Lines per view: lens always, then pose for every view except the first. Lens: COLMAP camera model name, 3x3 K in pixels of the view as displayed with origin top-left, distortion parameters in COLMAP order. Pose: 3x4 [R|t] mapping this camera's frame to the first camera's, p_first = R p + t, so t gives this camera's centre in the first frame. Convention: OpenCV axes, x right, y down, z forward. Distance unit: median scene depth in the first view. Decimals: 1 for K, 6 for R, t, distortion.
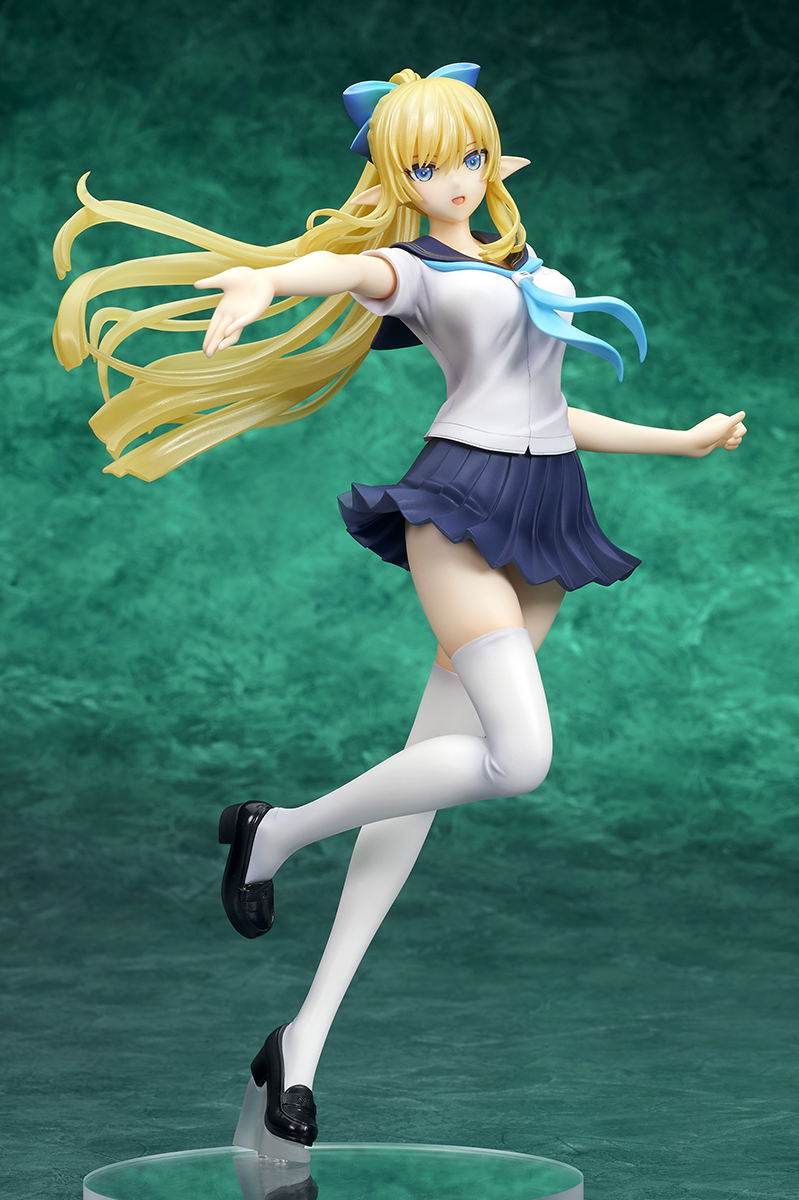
lens RADIAL K [[3129.2, 0, 399.5], [0, 3129.2, 600.0], [0, 0, 1]] dist [0.032576, -0.327507]
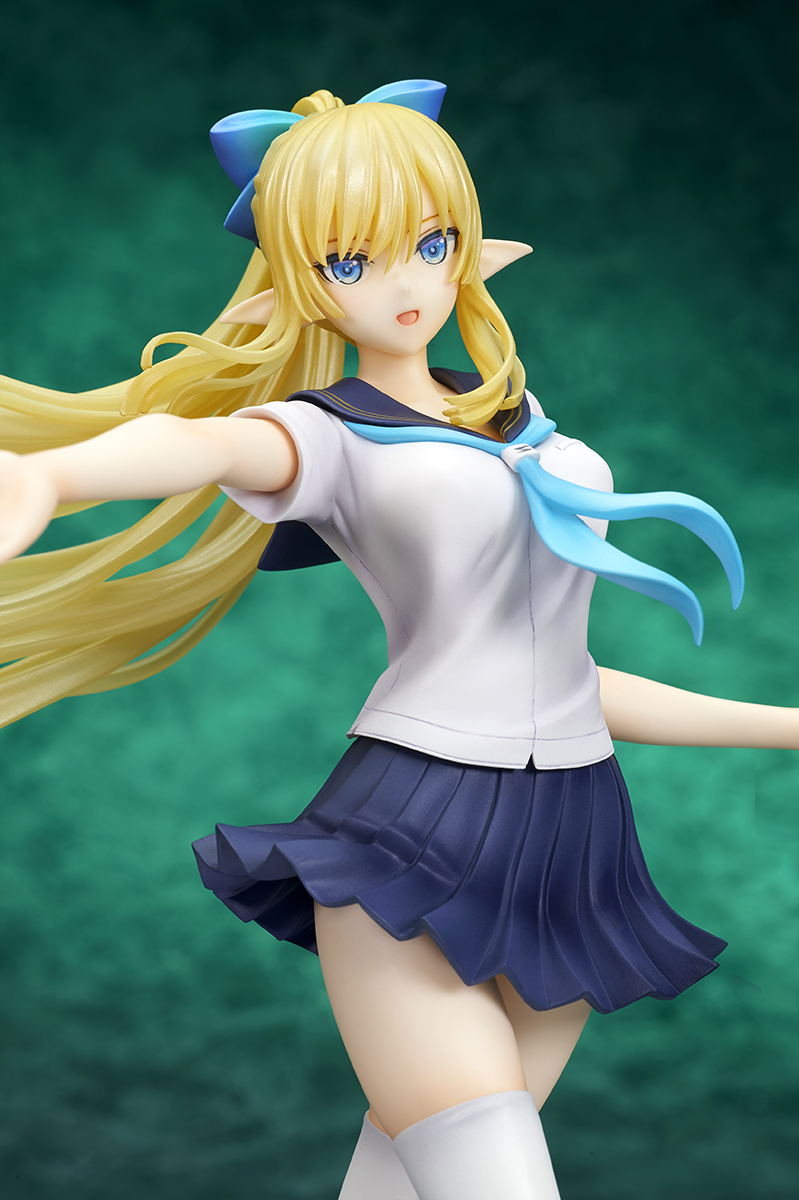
lens RADIAL K [[3129.2, 0, 399.5], [0, 3129.2, 600.0], [0, 0, 1]] dist [0.032576, -0.327507]
pose [[0.999950, 0.000830, 0.009960, 0.008818], [-0.000639, 0.999817, -0.019127, -0.049523], [-0.009974, 0.019120, 0.999767, 0.326530]]
